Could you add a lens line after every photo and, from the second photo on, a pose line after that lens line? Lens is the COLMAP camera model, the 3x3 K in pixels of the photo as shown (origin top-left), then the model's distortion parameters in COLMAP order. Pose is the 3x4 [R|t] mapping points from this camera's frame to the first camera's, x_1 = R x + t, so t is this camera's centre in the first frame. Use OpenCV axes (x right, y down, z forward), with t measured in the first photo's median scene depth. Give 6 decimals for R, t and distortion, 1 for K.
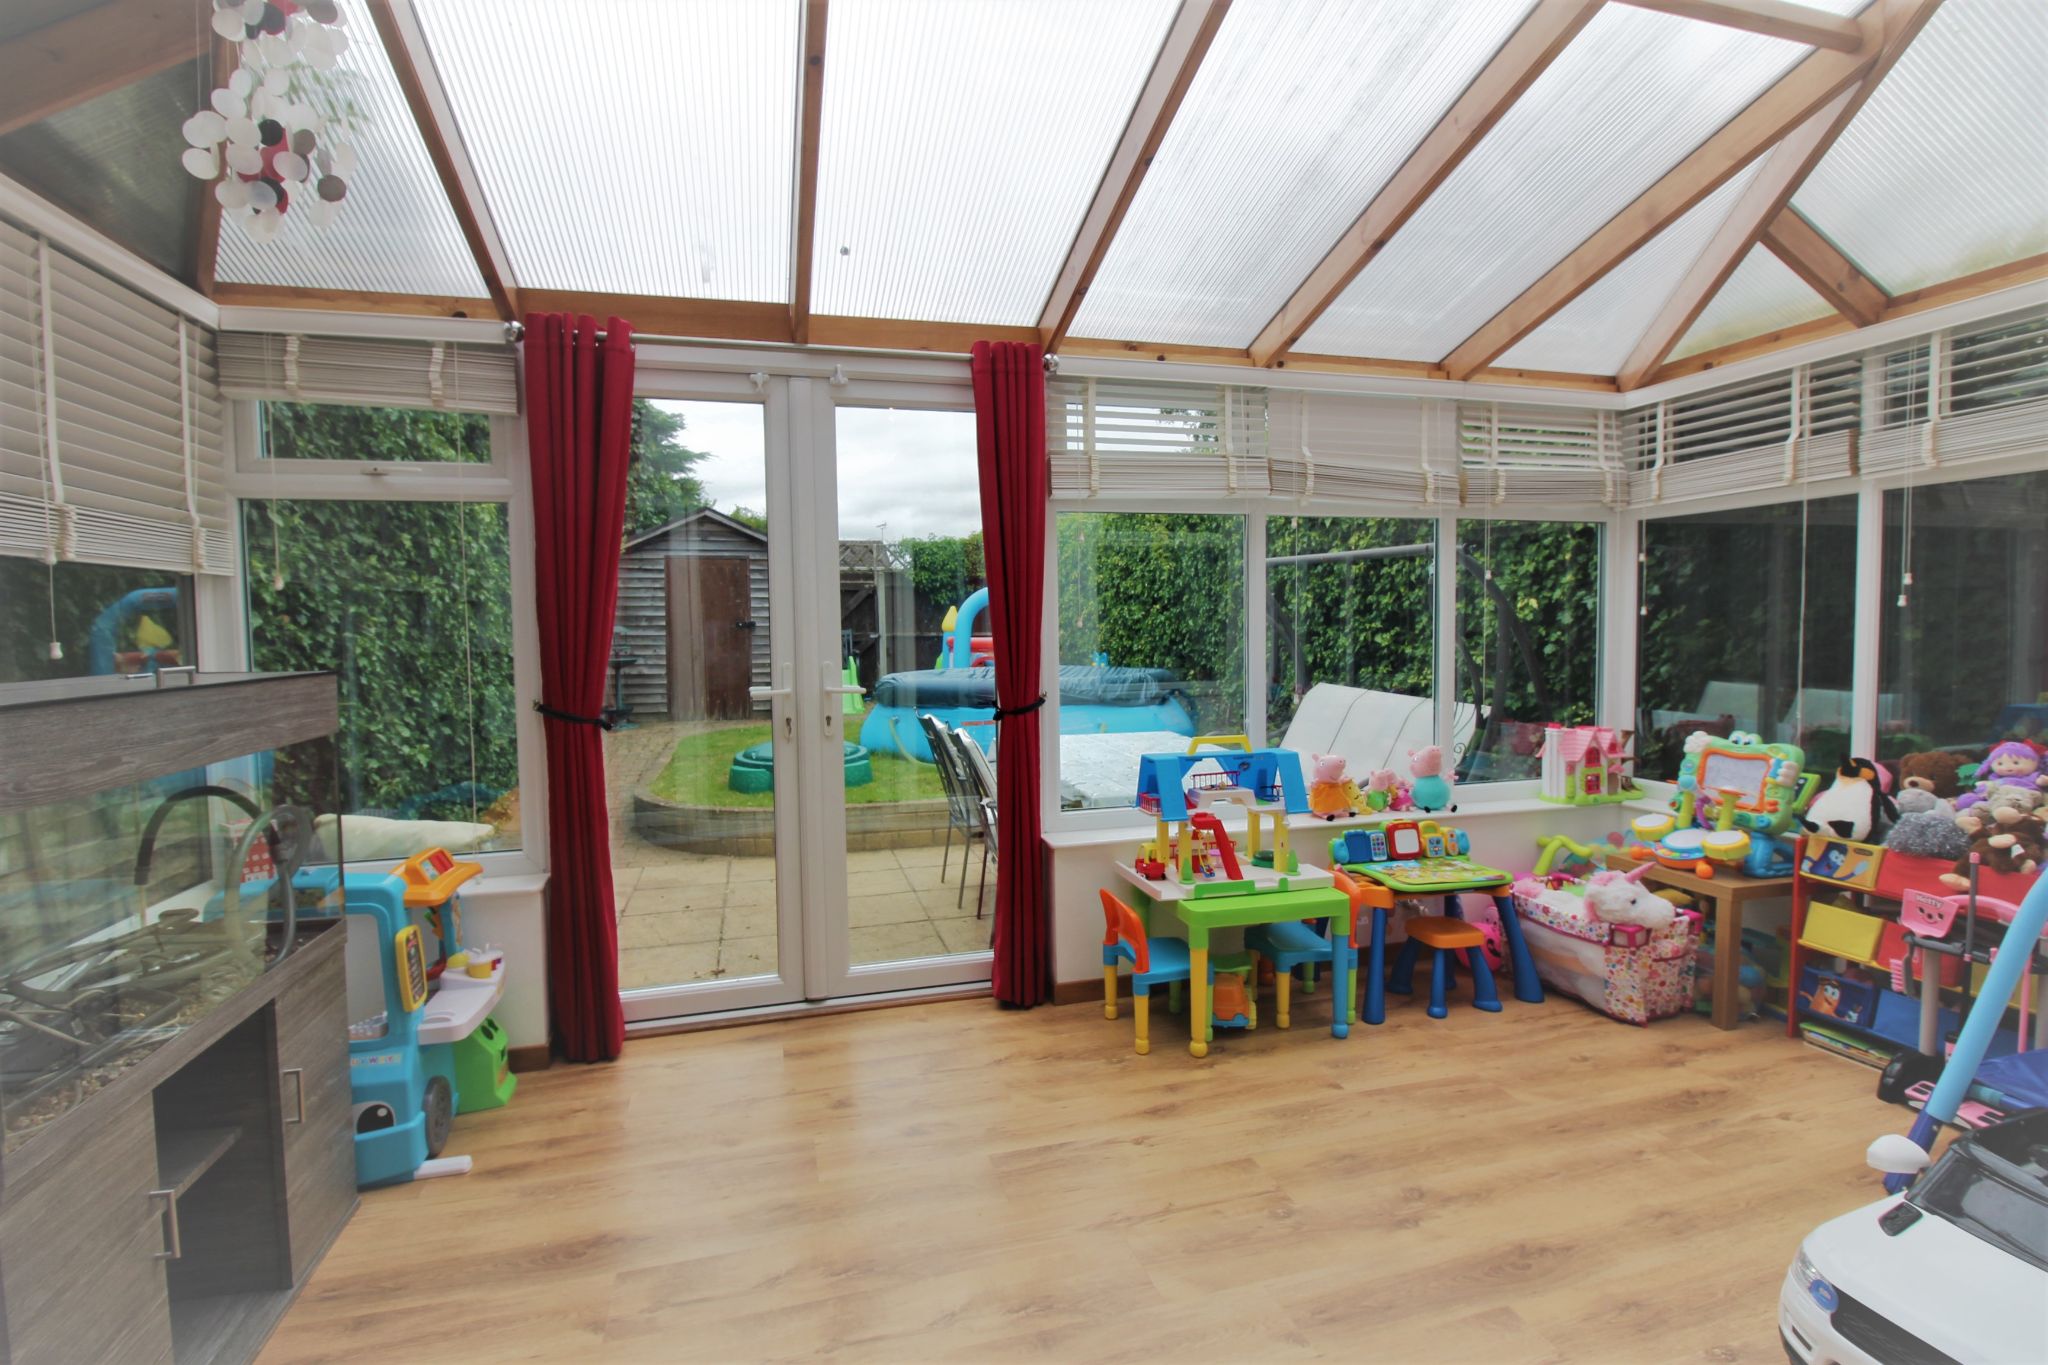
lens RADIAL K [[965.6, 0, 1020.2], [0, 965.6, 680.2], [0, 0, 1]] dist [-0.003820, -0.000860]
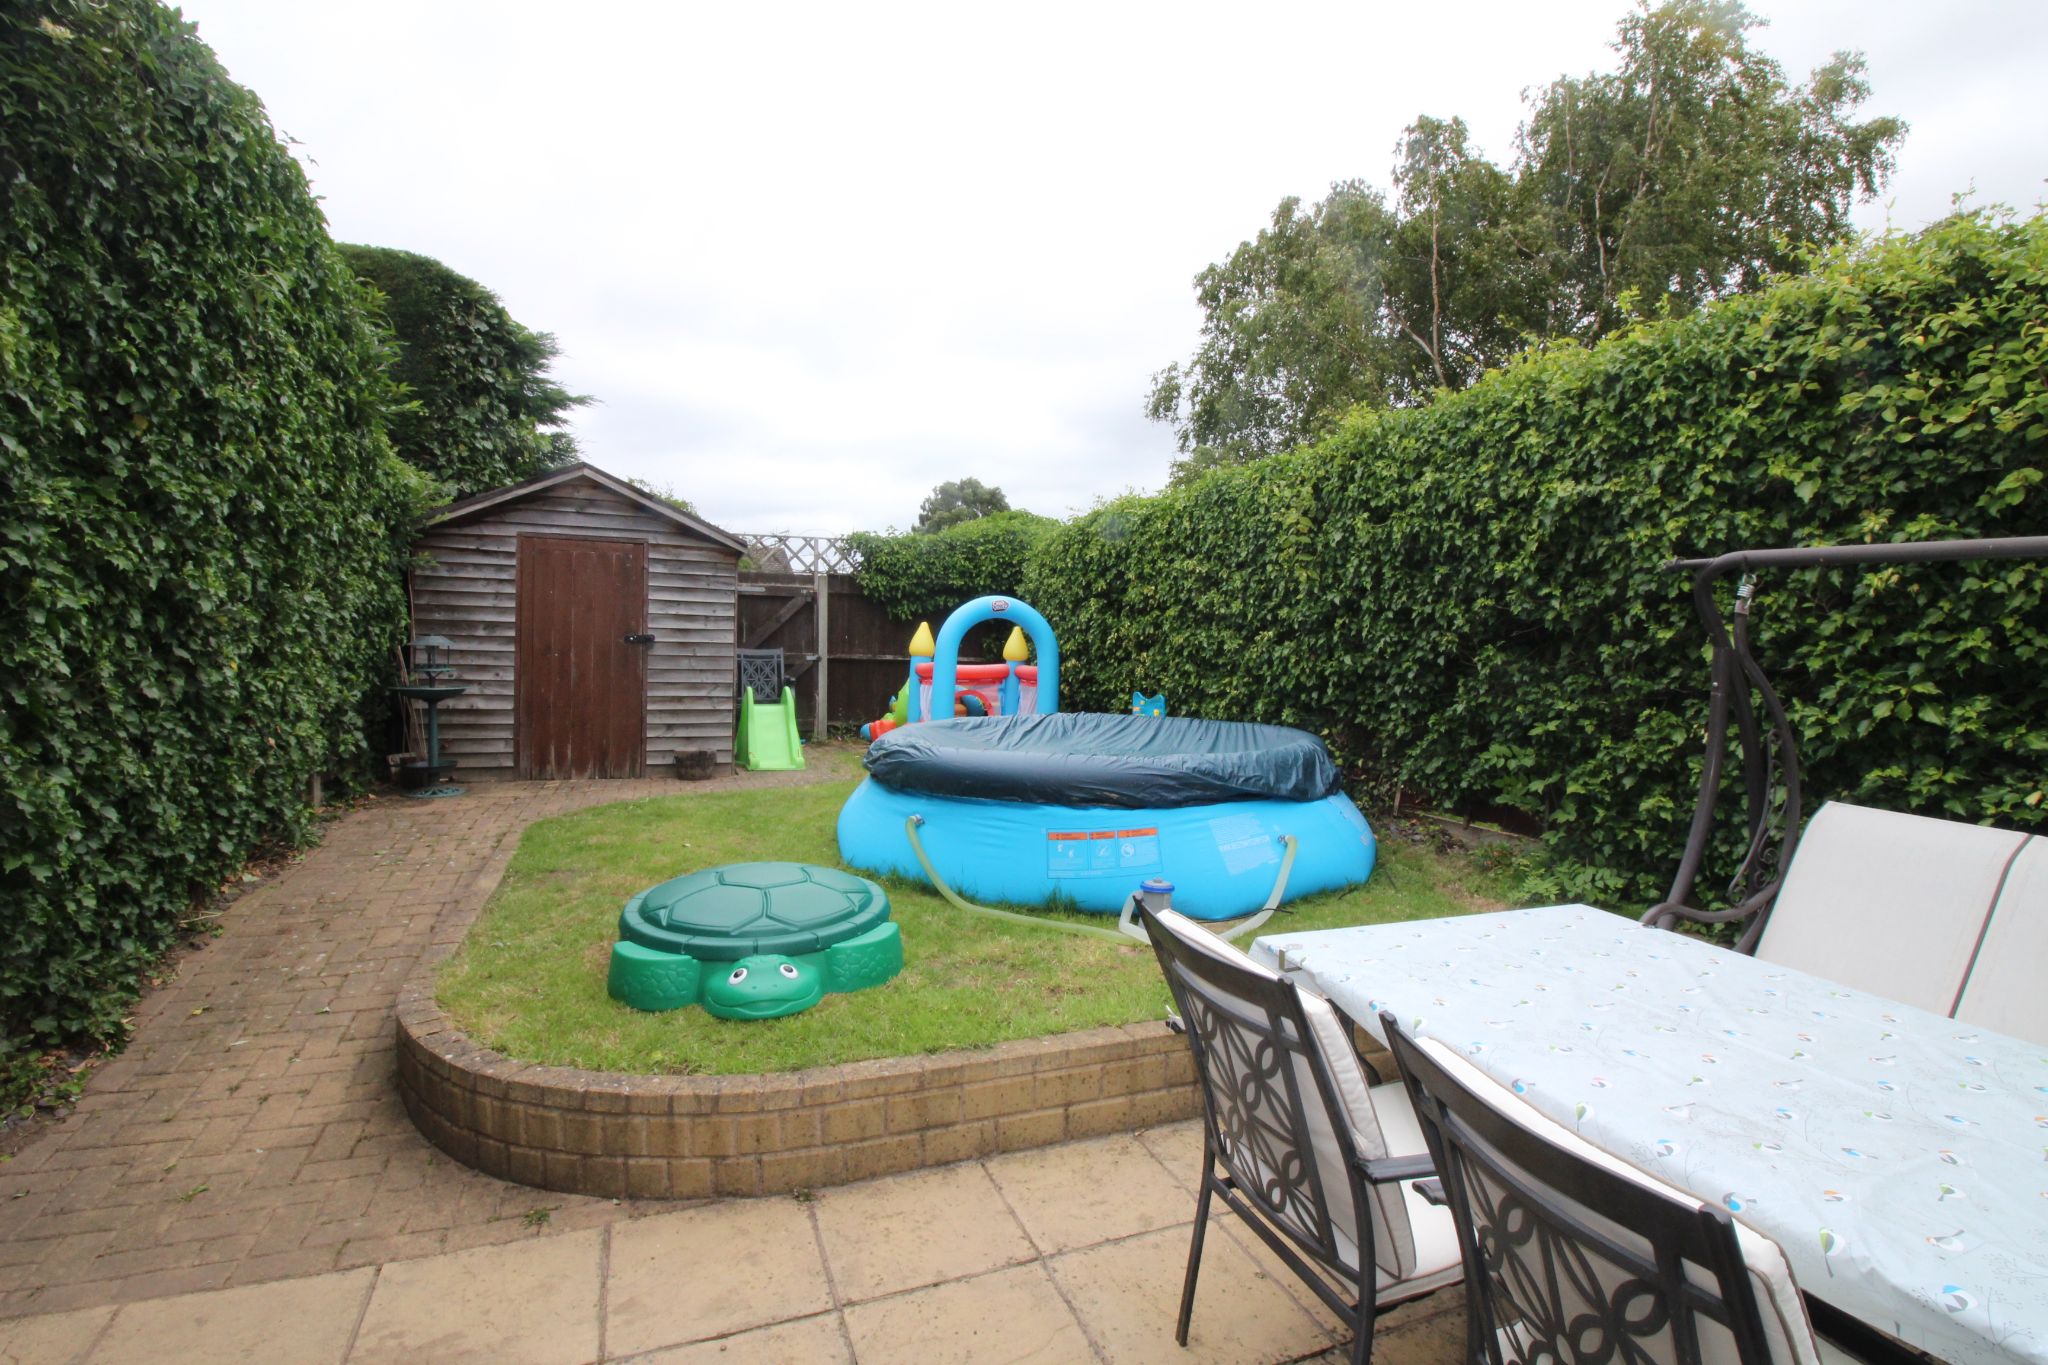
lens RADIAL K [[965.6, 0, 1028.2], [0, 965.6, 685.5], [0, 0, 1]] dist [-0.003820, -0.000860]
pose [[0.992836, 0.026671, 0.116468, -0.092307], [-0.025012, 0.999564, -0.015676, -0.021402], [-0.116836, 0.012650, 0.993071, 0.298065]]
